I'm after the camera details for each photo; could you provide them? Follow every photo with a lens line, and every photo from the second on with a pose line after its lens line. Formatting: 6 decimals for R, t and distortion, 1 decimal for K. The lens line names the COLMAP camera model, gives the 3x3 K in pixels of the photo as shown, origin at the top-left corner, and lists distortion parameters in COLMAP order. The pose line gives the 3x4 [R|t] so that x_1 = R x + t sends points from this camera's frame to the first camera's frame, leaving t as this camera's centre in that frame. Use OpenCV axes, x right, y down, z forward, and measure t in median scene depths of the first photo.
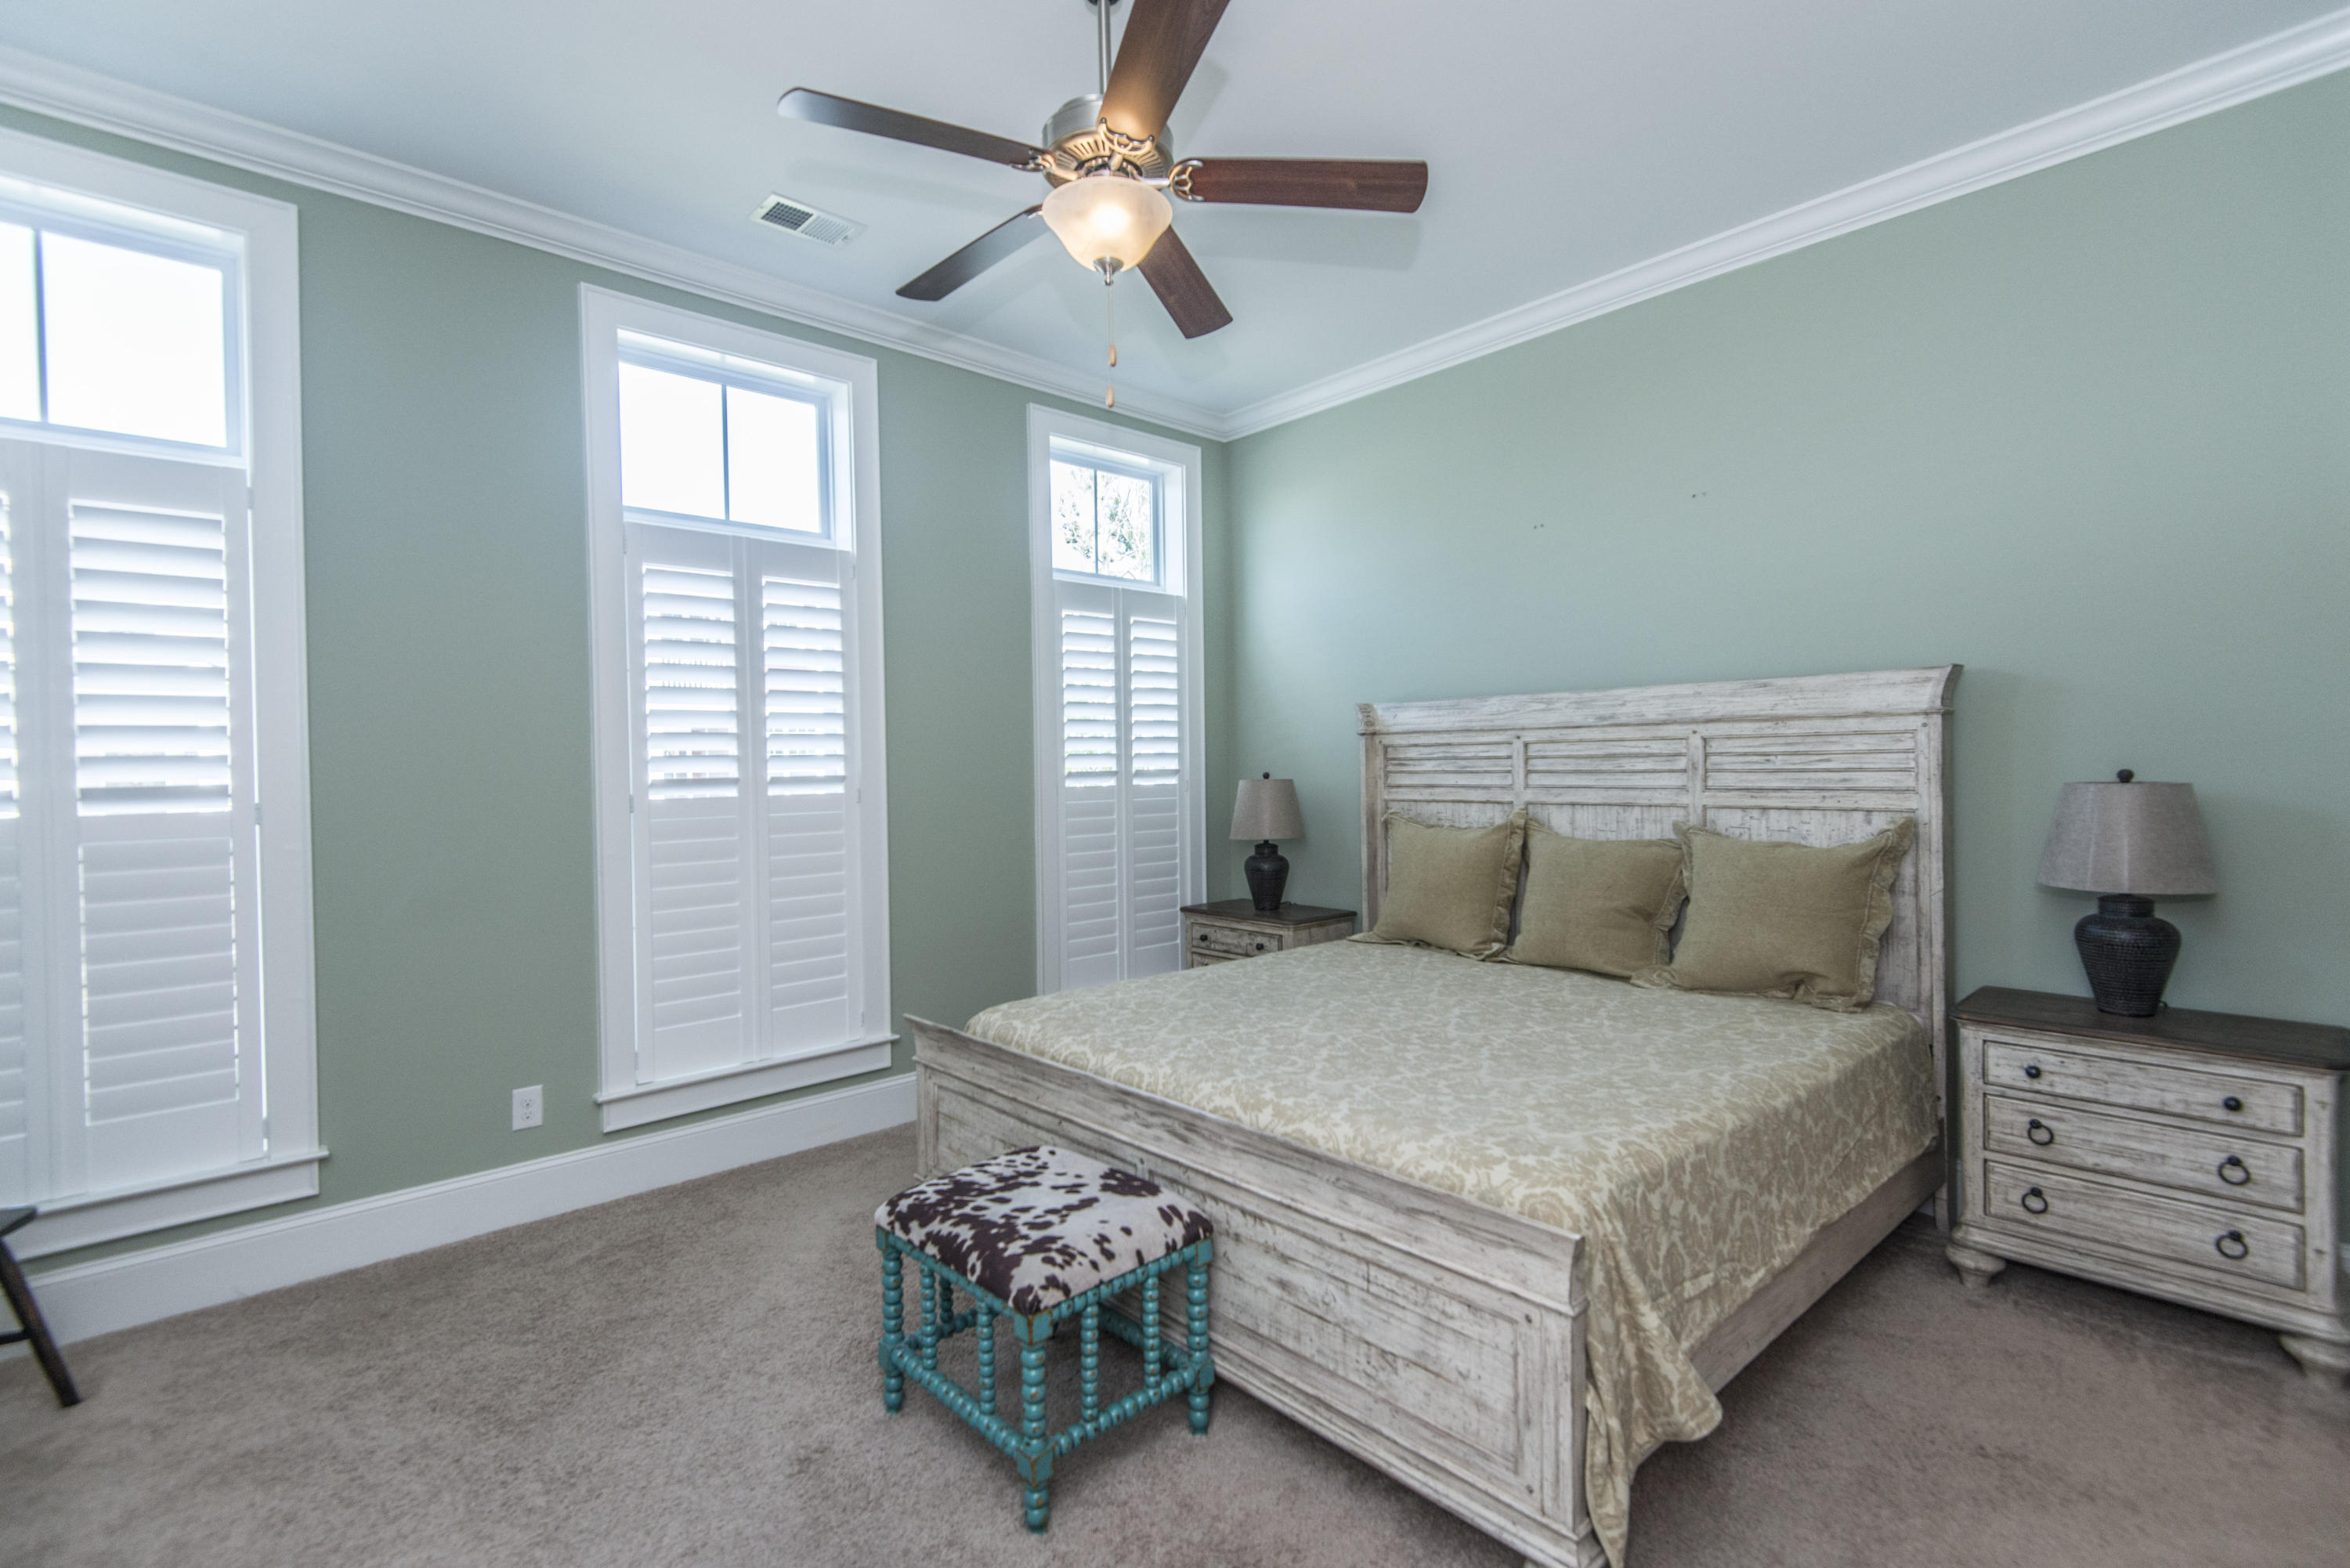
lens RADIAL K [[1079.9, 0, 1225.4], [0, 1079.9, 750.7], [0, 0, 1]] dist [0.082976, -0.043259]
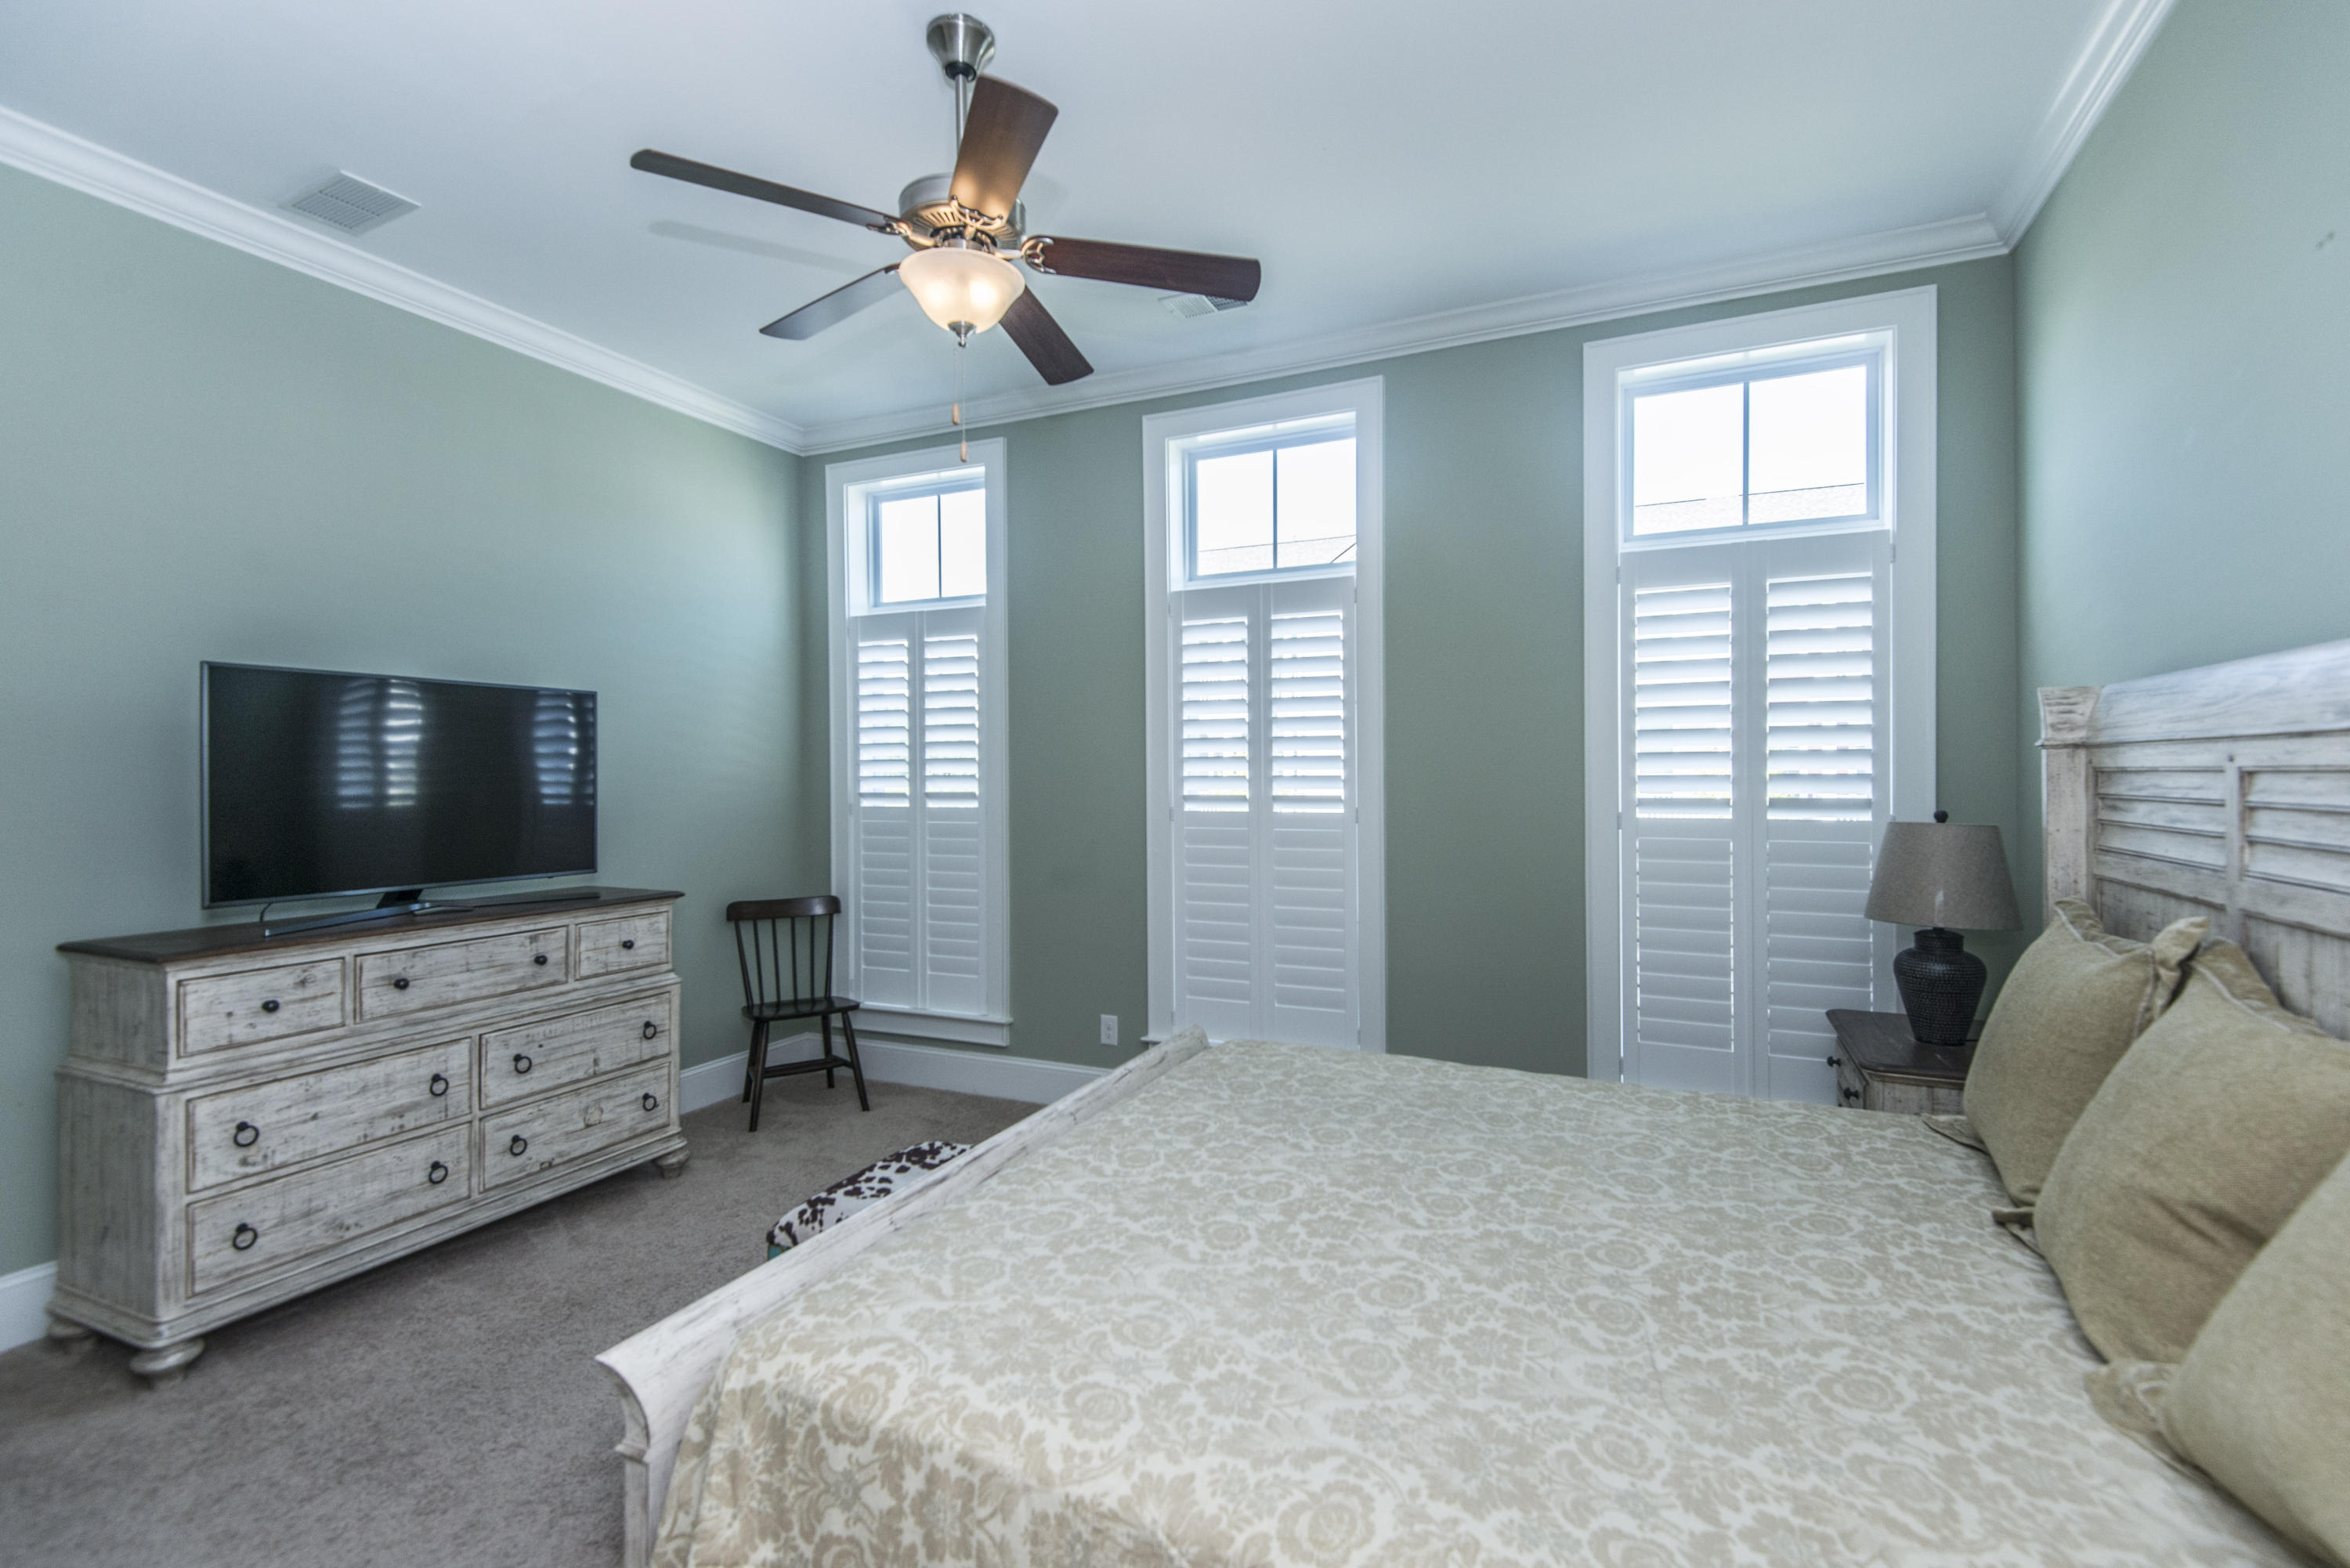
lens RADIAL K [[1075.0, 0, 1184.0], [0, 1075.0, 777.0], [0, 0, 1]] dist [0.007940, 0.000531]
pose [[0.361519, 0.004399, -0.932354, 0.493968], [0.001203, 0.999986, 0.005184, -0.000421], [0.932364, -0.002996, 0.361508, 0.459468]]
